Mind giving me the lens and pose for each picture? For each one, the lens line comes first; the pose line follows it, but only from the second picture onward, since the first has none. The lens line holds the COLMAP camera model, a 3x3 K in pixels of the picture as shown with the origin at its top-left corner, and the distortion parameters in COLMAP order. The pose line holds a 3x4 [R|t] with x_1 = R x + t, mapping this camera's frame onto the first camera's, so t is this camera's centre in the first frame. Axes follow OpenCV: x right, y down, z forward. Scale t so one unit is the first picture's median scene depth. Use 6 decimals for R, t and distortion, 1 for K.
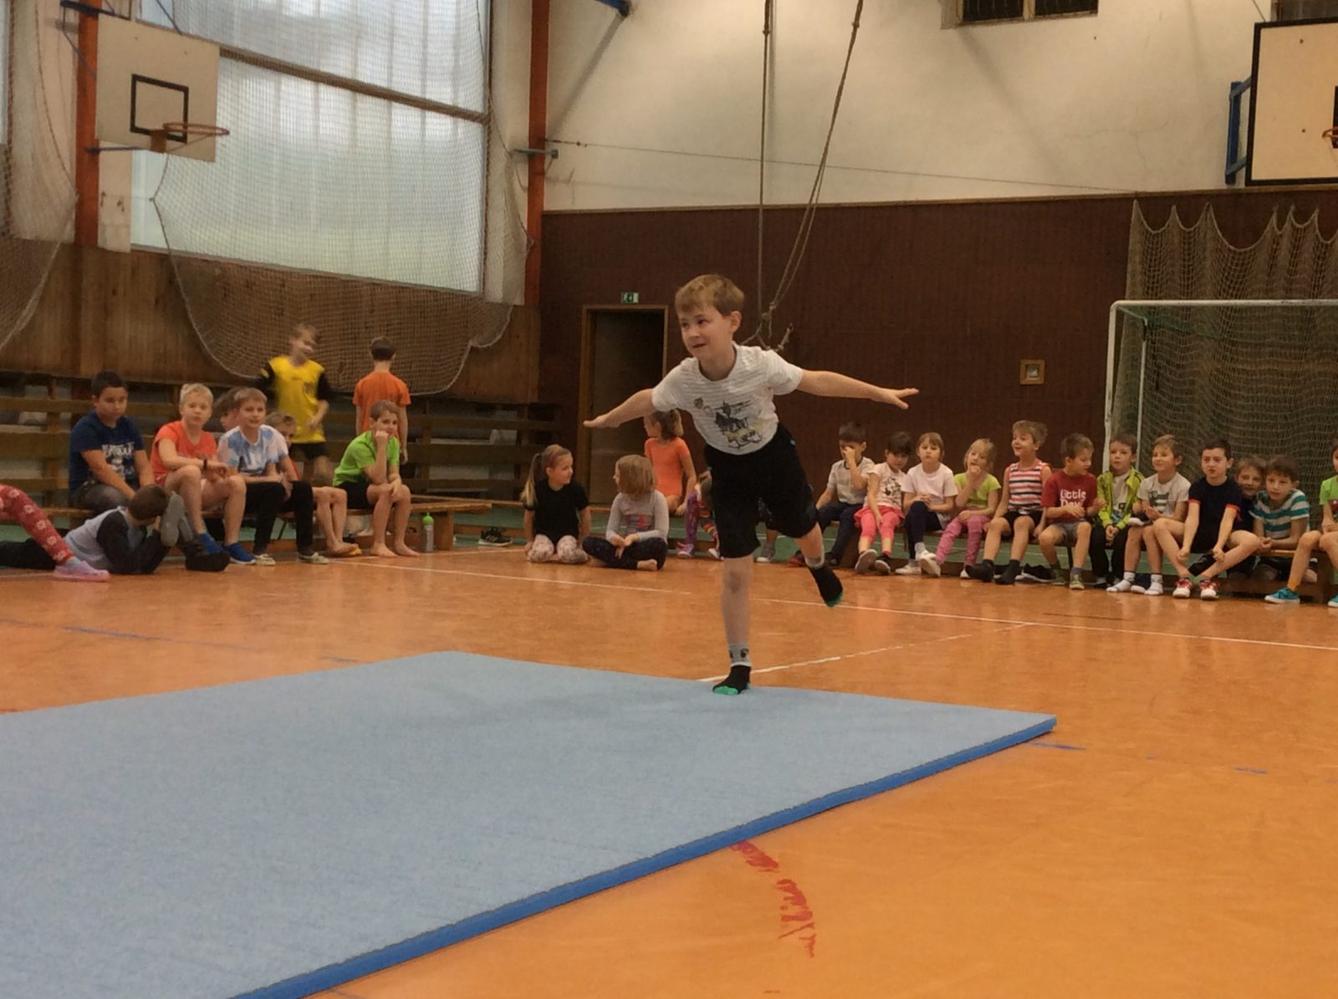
lens RADIAL K [[2005.5, 0, 682.2], [0, 2005.5, 493.2], [0, 0, 1]] dist [0.106796, 0.000000]
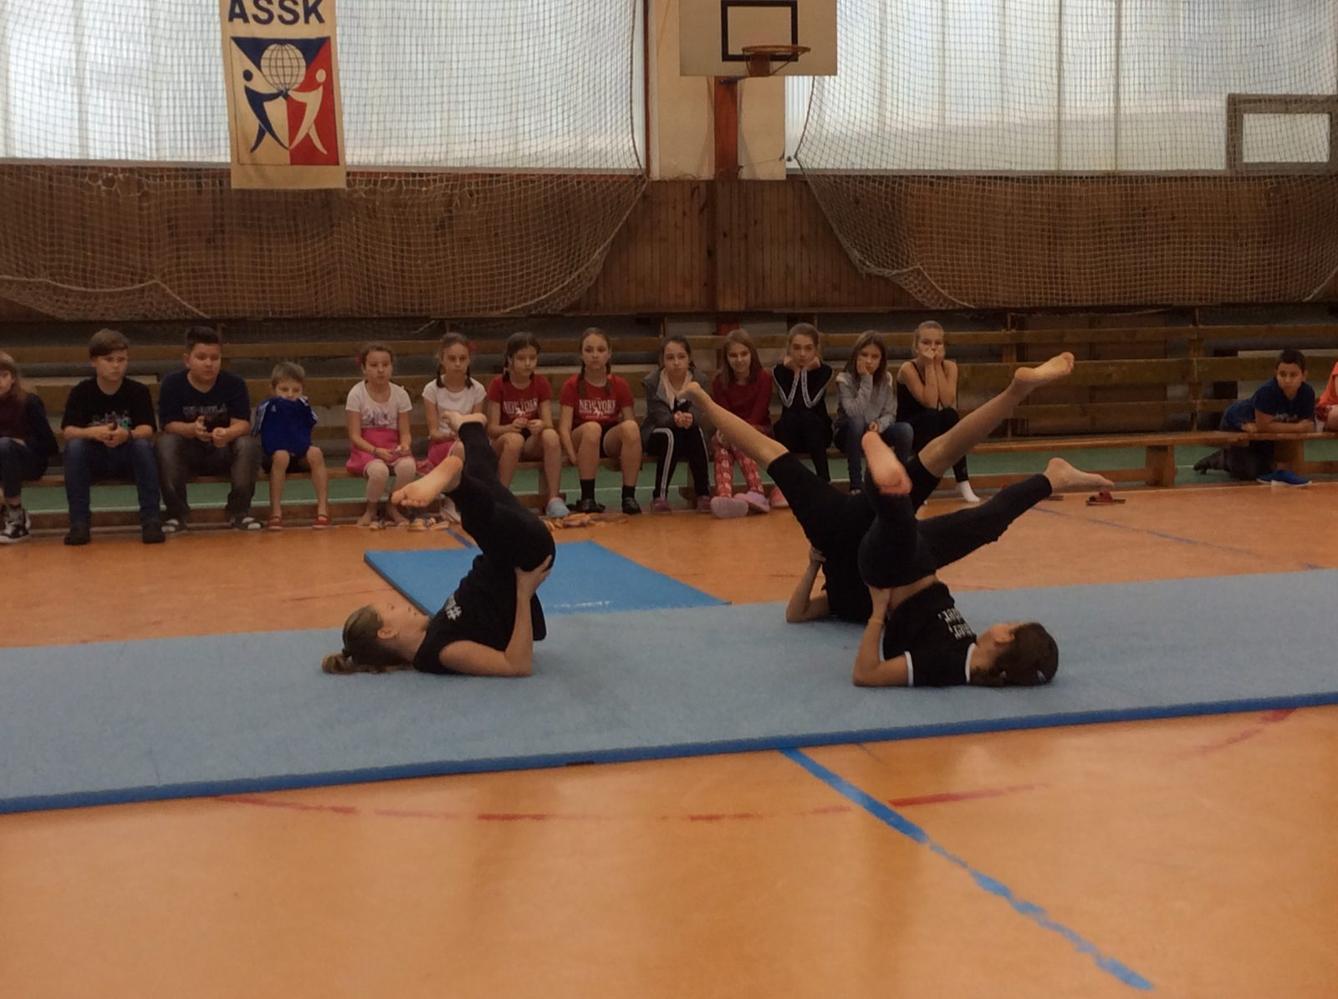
lens RADIAL K [[2005.5, 0, 673.4], [0, 2005.5, 500.3], [0, 0, 1]] dist [0.106796, 0.000000]
pose [[0.724333, 0.014997, -0.689287, 0.168559], [0.023374, 0.998655, 0.046290, -0.009943], [0.689054, -0.049641, 0.723008, -0.062890]]
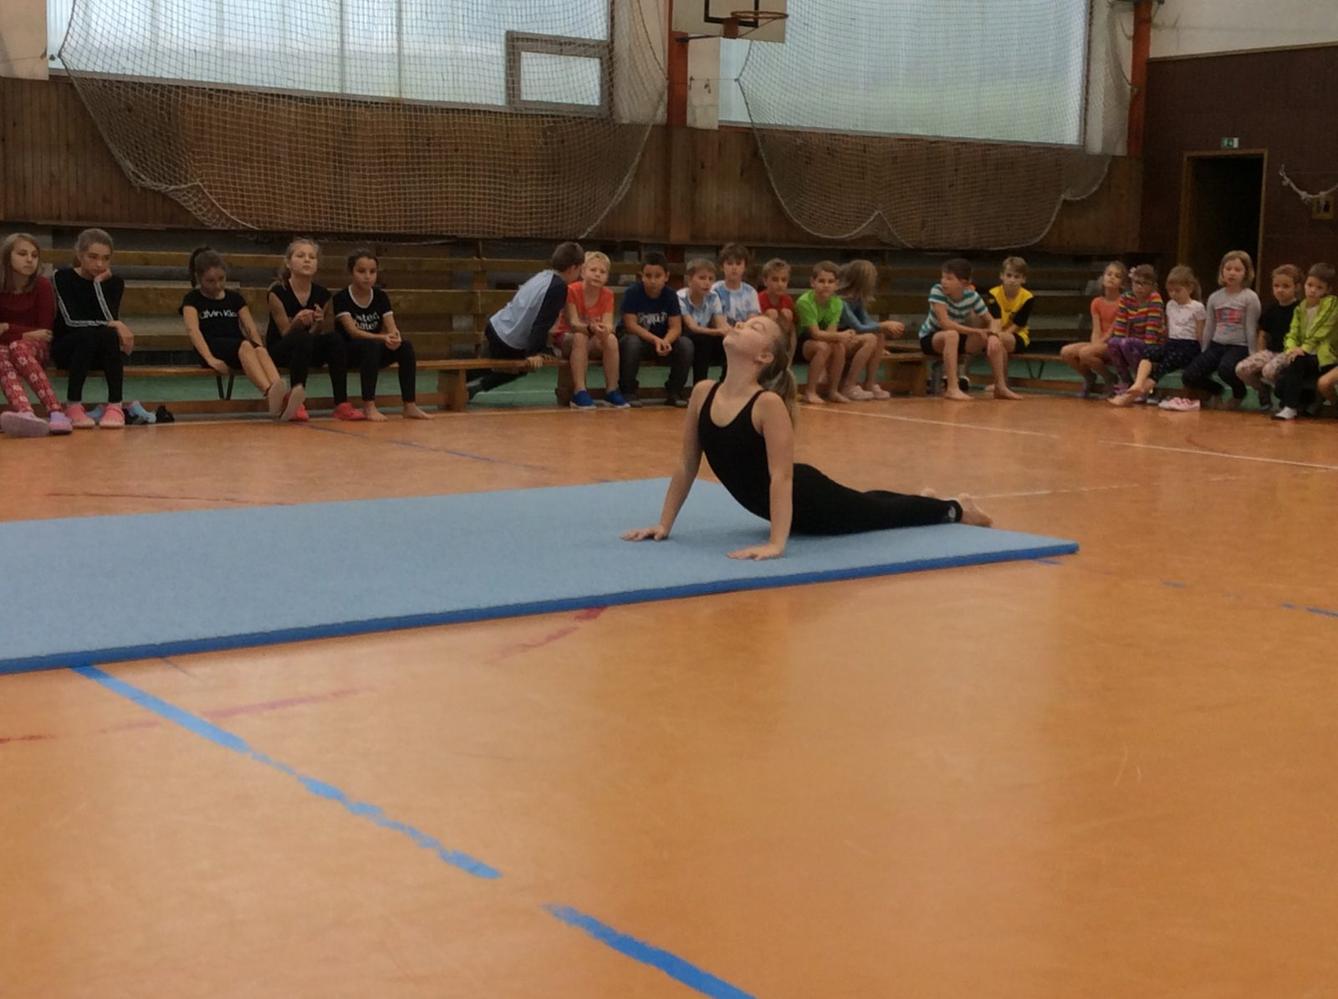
lens RADIAL K [[2005.5, 0, 683.0], [0, 2005.5, 509.9], [0, 0, 1]] dist [0.106796, 0.000000]
pose [[0.921184, 0.027918, -0.388124, 0.152961], [0.004724, 0.996547, 0.082895, -0.000992], [0.389099, -0.078195, 0.917871, -0.051846]]
